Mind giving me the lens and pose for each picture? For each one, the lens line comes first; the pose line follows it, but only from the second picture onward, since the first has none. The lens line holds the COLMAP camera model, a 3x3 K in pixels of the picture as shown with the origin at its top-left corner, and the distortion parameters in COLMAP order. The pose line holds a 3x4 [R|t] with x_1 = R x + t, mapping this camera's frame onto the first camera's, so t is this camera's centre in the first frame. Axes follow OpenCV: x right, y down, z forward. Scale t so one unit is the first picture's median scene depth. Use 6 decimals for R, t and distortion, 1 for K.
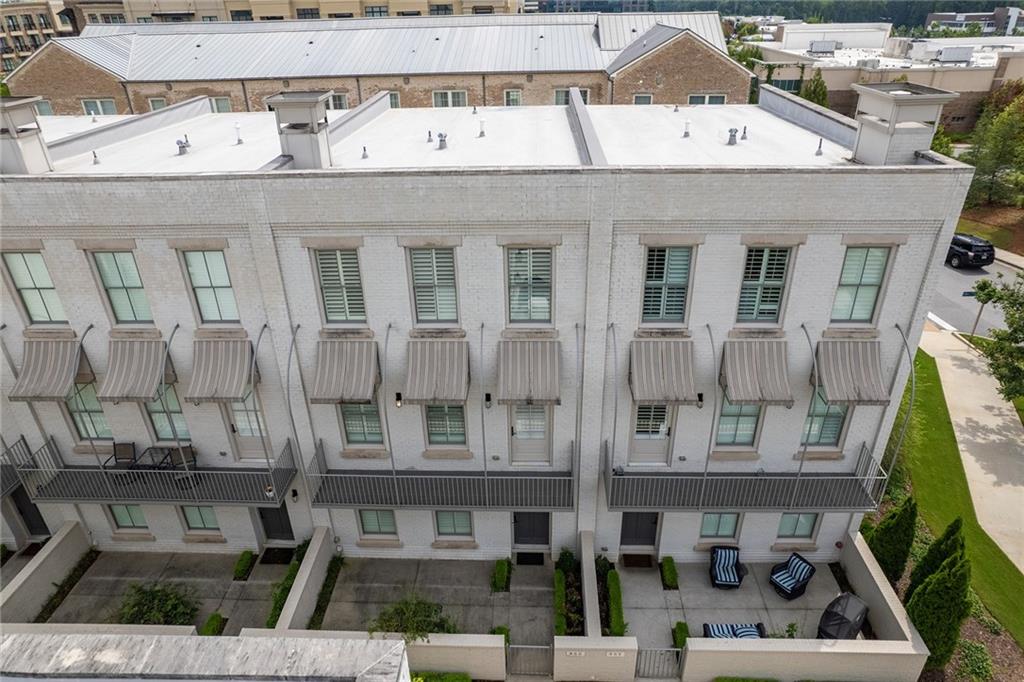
lens RADIAL K [[652.9, 0, 508.4], [0, 652.9, 341.6], [0, 0, 1]] dist [-0.041592, 0.035419]
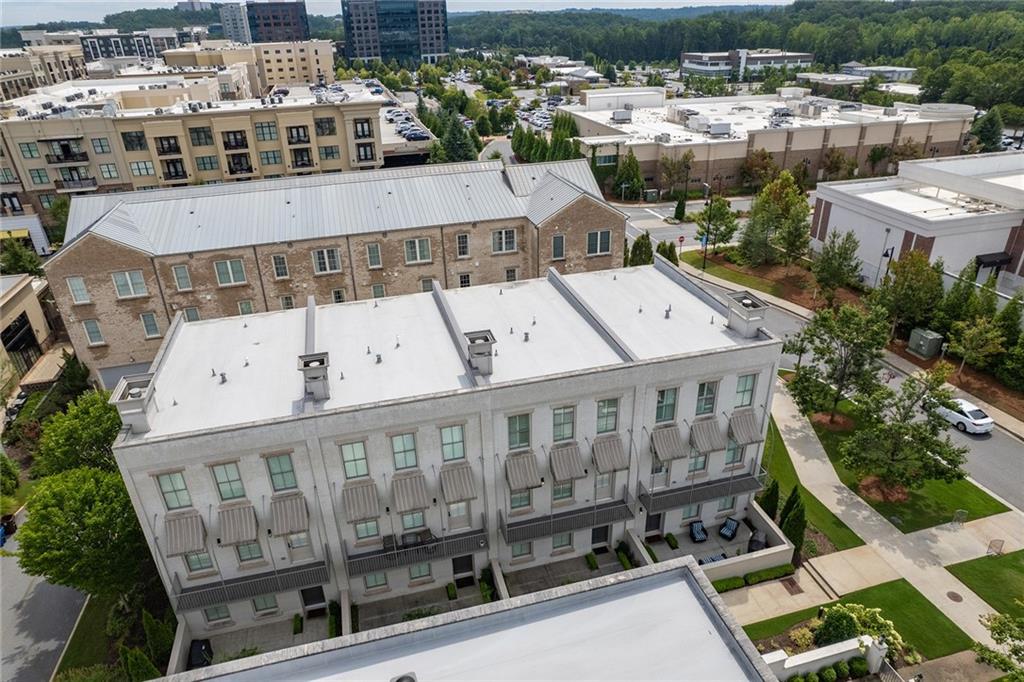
lens RADIAL K [[652.9, 0, 508.6], [0, 652.9, 345.5], [0, 0, 1]] dist [-0.041592, 0.035419]
pose [[0.956082, -0.140845, 0.257040, -0.646470], [0.147951, 0.988959, -0.008419, -0.282204], [-0.253016, 0.046079, 0.966364, -0.792513]]
